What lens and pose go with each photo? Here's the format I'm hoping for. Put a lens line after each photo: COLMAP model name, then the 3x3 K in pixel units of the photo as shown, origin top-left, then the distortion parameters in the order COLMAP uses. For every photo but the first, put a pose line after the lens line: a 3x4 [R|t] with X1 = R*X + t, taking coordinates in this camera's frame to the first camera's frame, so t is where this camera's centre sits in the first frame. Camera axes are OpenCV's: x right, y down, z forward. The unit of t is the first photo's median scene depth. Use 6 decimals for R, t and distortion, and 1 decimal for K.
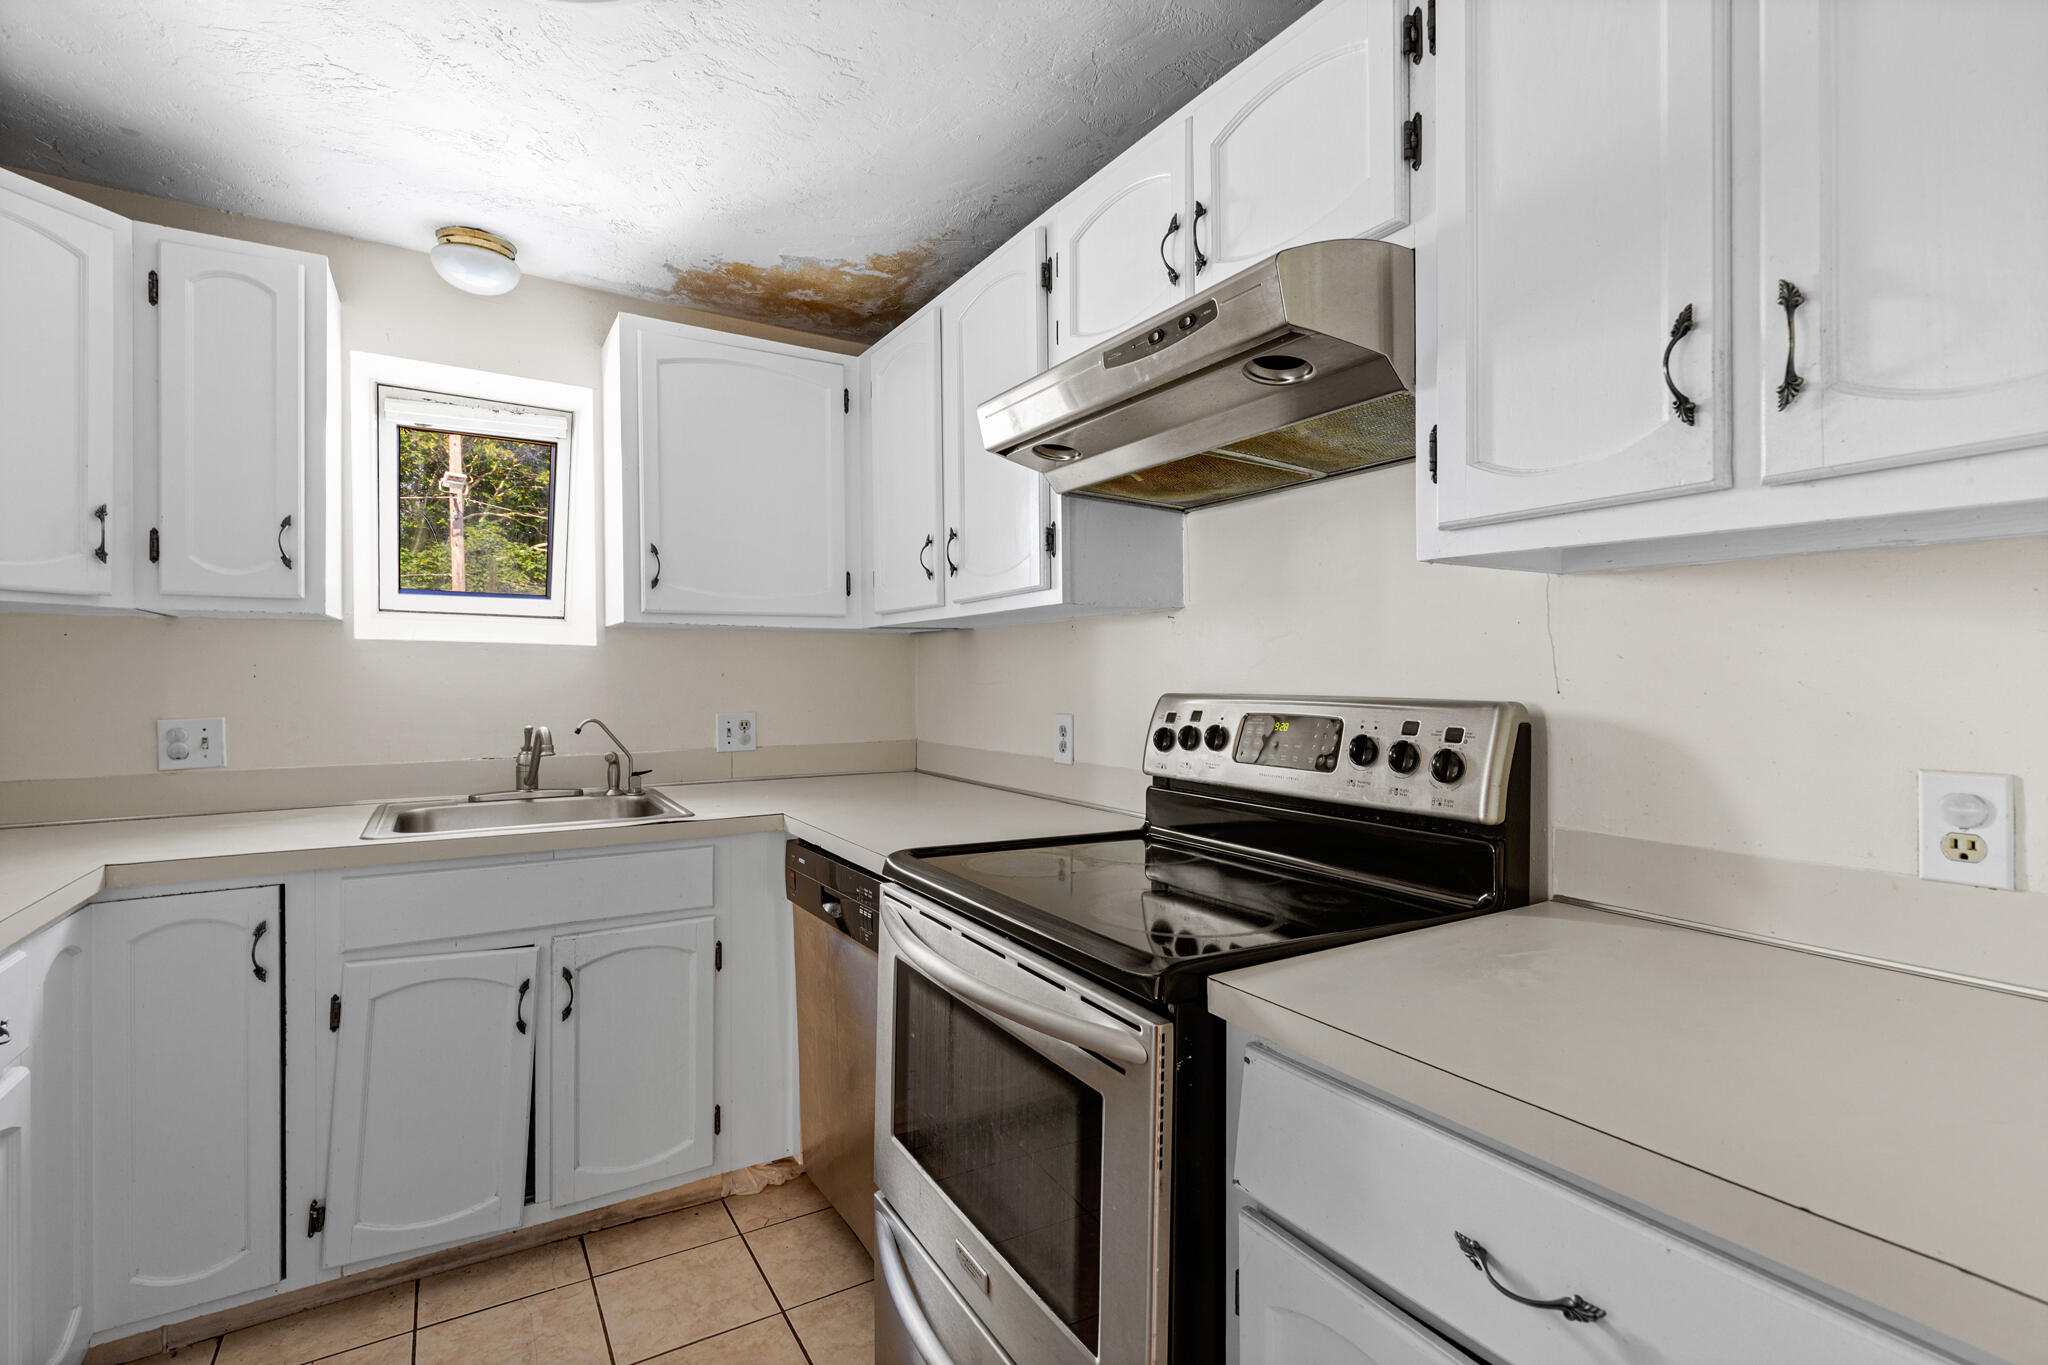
lens RADIAL K [[937.5, 0, 1028.4], [0, 937.5, 677.6], [0, 0, 1]] dist [0.016045, -0.003854]
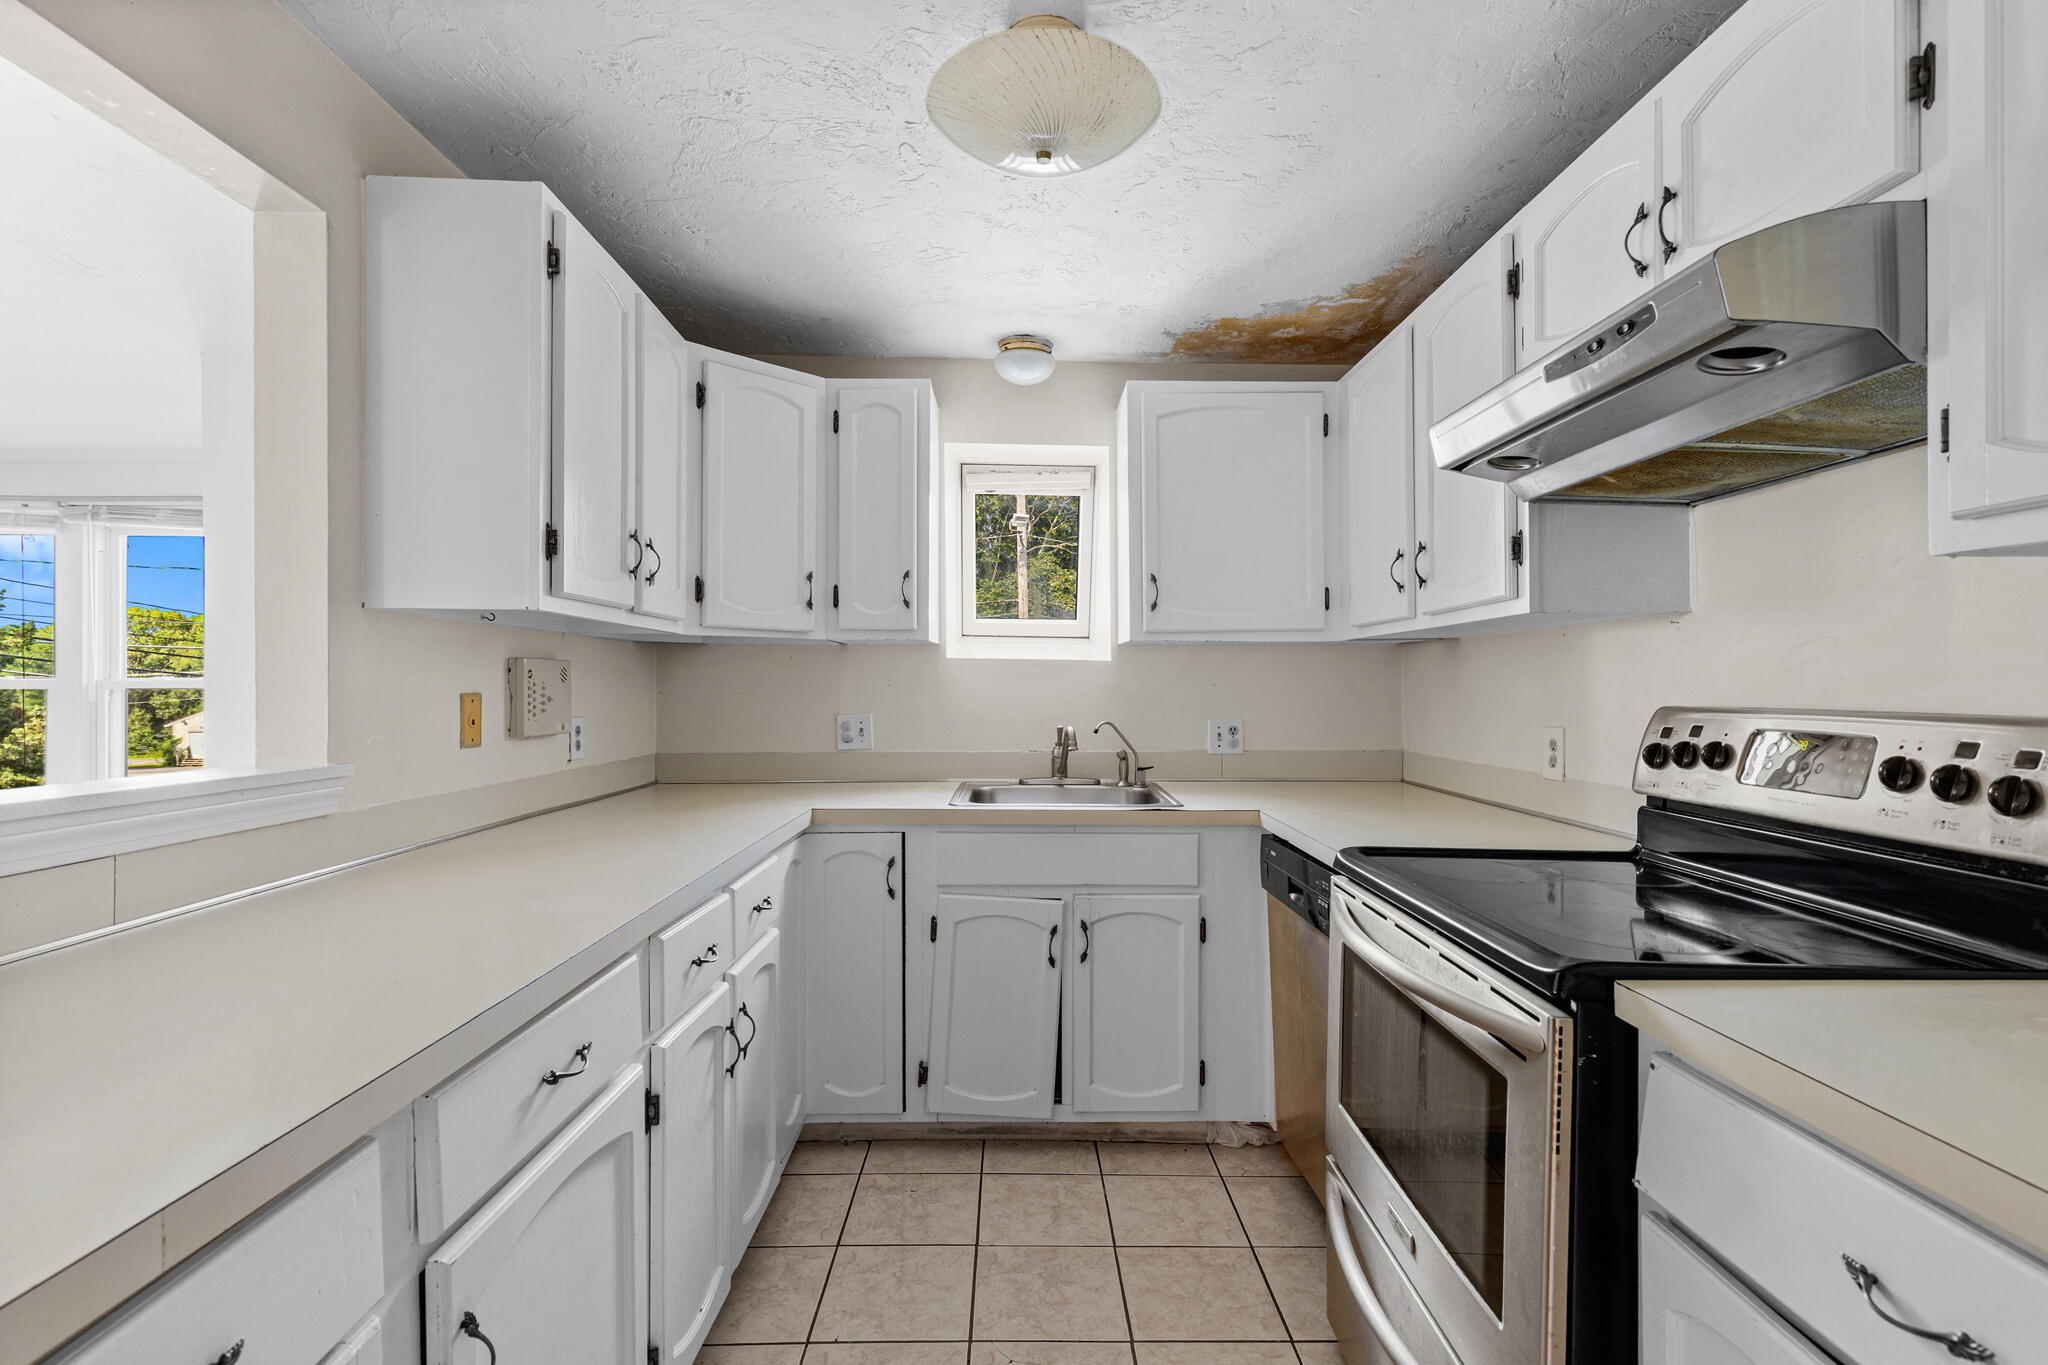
lens RADIAL K [[934.4, 0, 1058.2], [0, 934.4, 693.6], [0, 0, 1]] dist [0.025180, -0.000436]
pose [[0.874420, 0.006368, -0.485128, 0.085328], [-0.003320, 0.999969, 0.007141, 0.000093], [0.485159, -0.004633, 0.874414, -0.103354]]
